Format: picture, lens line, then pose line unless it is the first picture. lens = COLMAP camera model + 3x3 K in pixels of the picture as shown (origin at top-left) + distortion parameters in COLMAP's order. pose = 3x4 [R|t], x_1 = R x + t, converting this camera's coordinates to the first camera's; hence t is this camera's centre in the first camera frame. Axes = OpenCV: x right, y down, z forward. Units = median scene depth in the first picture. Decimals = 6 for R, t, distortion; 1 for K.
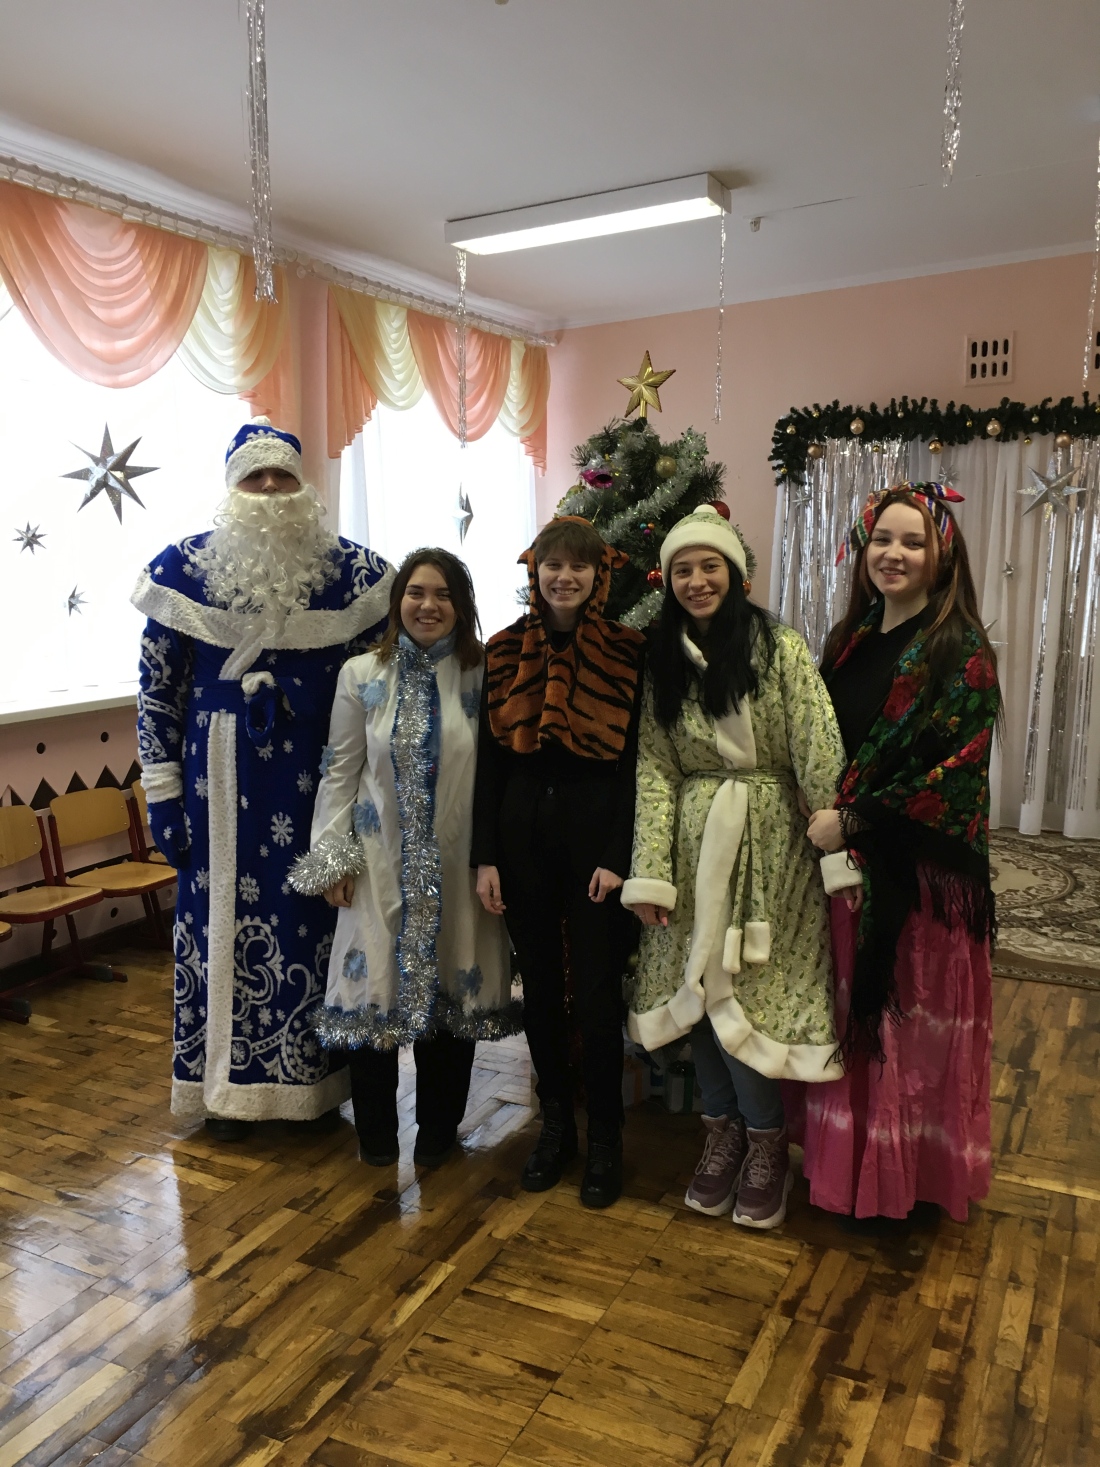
lens RADIAL K [[1252.4, 0, 547.7], [0, 1252.4, 723.2], [0, 0, 1]] dist [0.088912, -0.124290]
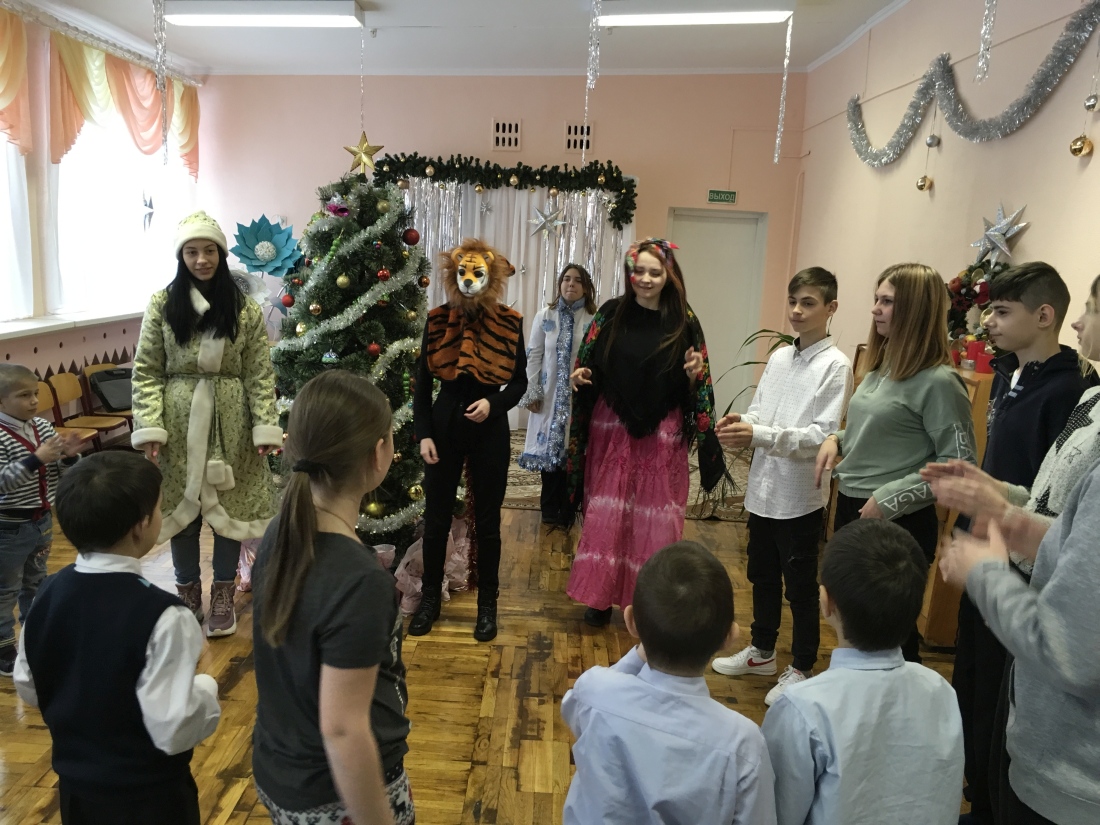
lens RADIAL K [[939.1, 0, 548.4], [0, 939.1, 406.0], [0, 0, 1]] dist [0.088912, -0.124290]
pose [[0.903906, -0.026384, 0.426916, -0.137282], [0.009173, 0.999062, 0.042321, 0.002897], [-0.427633, -0.034339, 0.903300, -0.118668]]
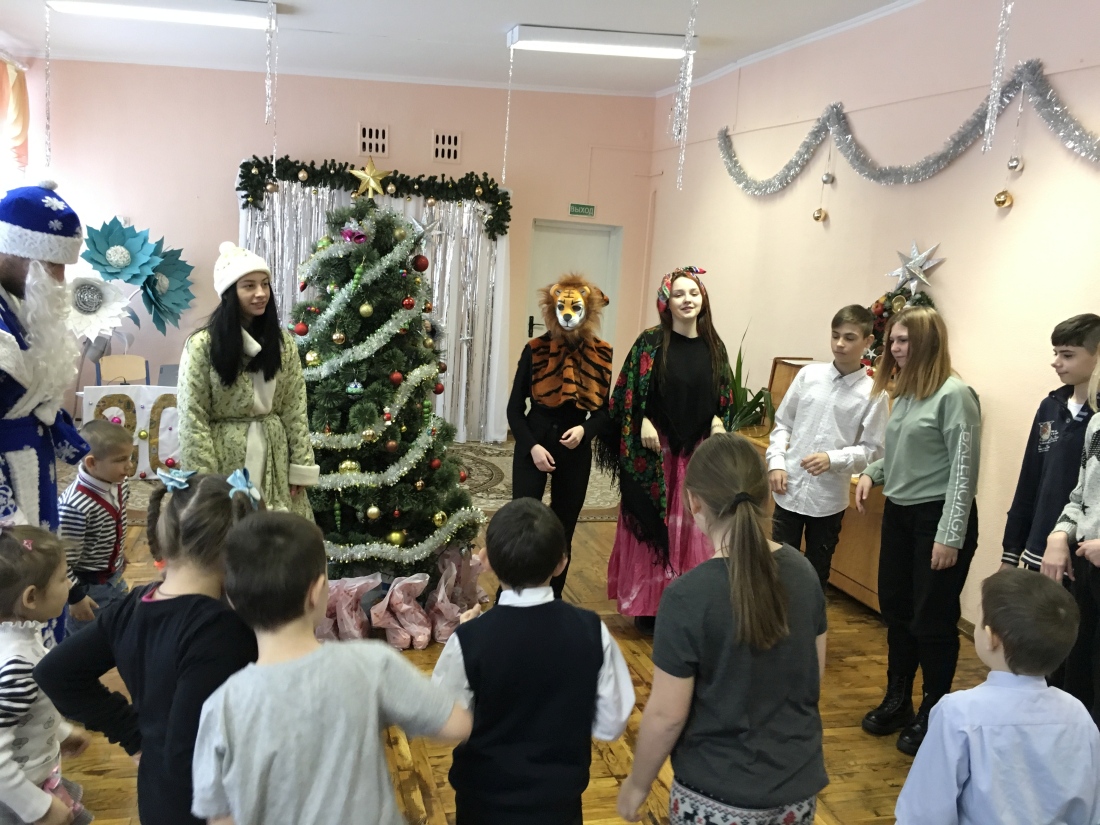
lens RADIAL K [[939.1, 0, 548.4], [0, 939.1, 406.0], [0, 0, 1]] dist [0.088912, -0.124290]
pose [[0.743587, -0.057795, 0.666137, -0.331094], [0.025222, 0.997973, 0.058432, -0.027263], [-0.668163, -0.026648, 0.743537, -0.021894]]
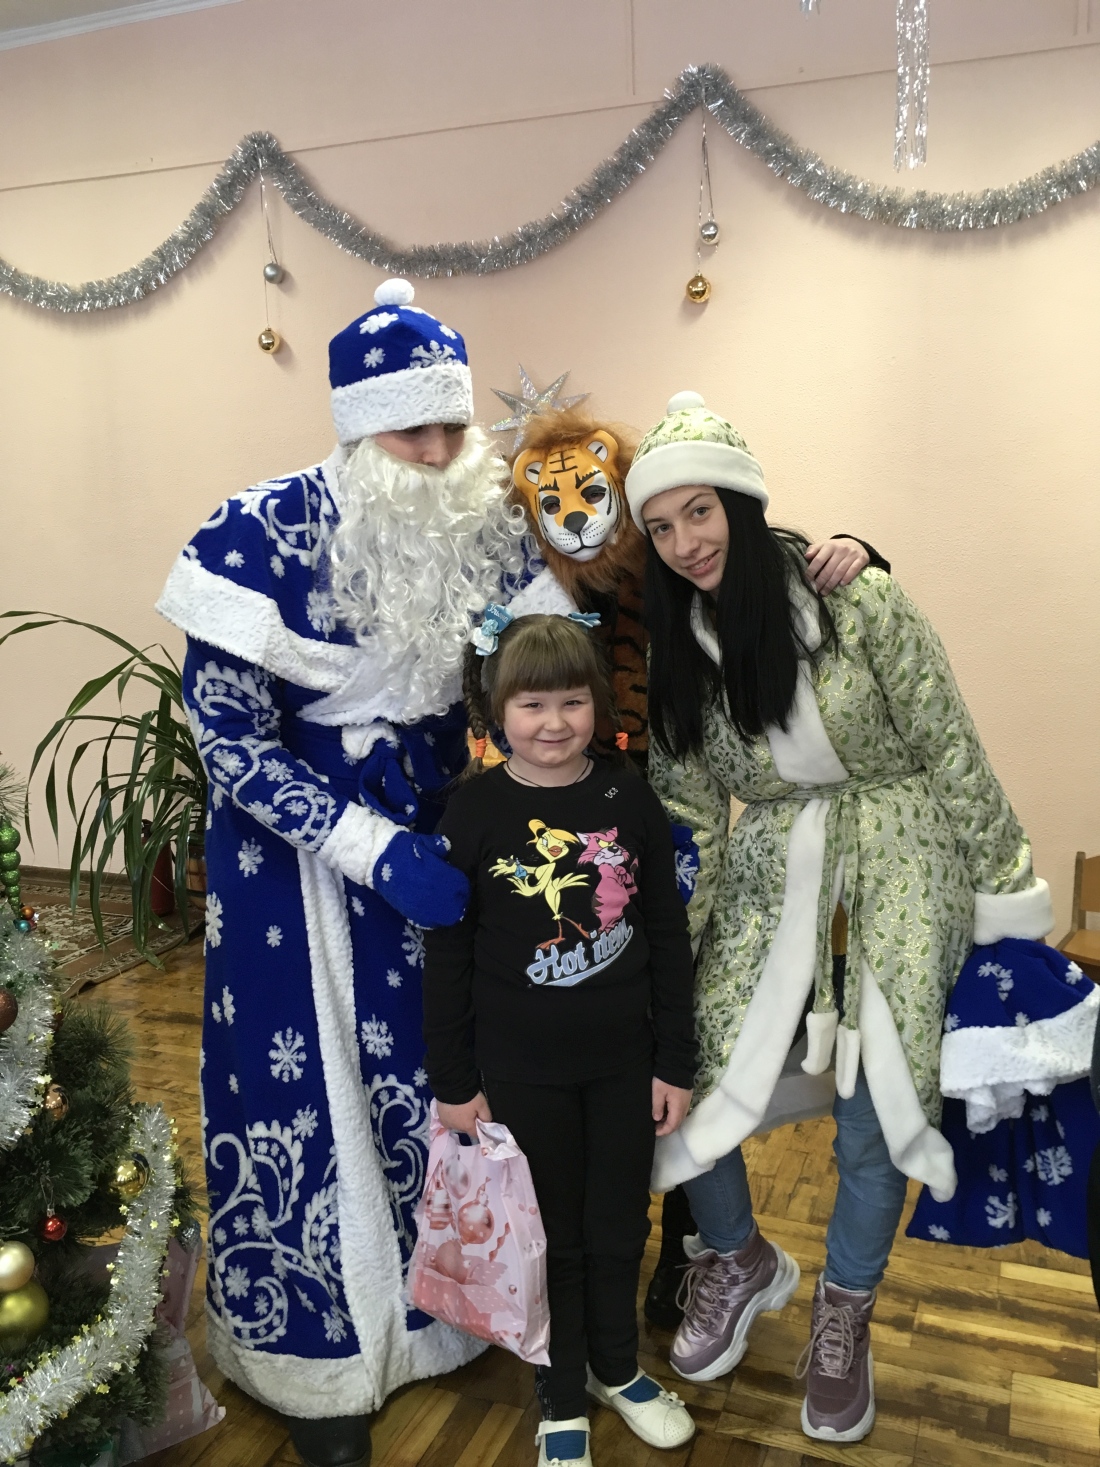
lens RADIAL K [[1269.0, 0, 546.8], [0, 1269.0, 731.7], [0, 0, 1]] dist [0.088688, -0.127579]
pose [[-0.078947, -0.189627, 0.978677, -0.232157], [0.174095, 0.964032, 0.200833, -0.064210], [-0.981559, 0.186238, -0.043095, 0.450991]]
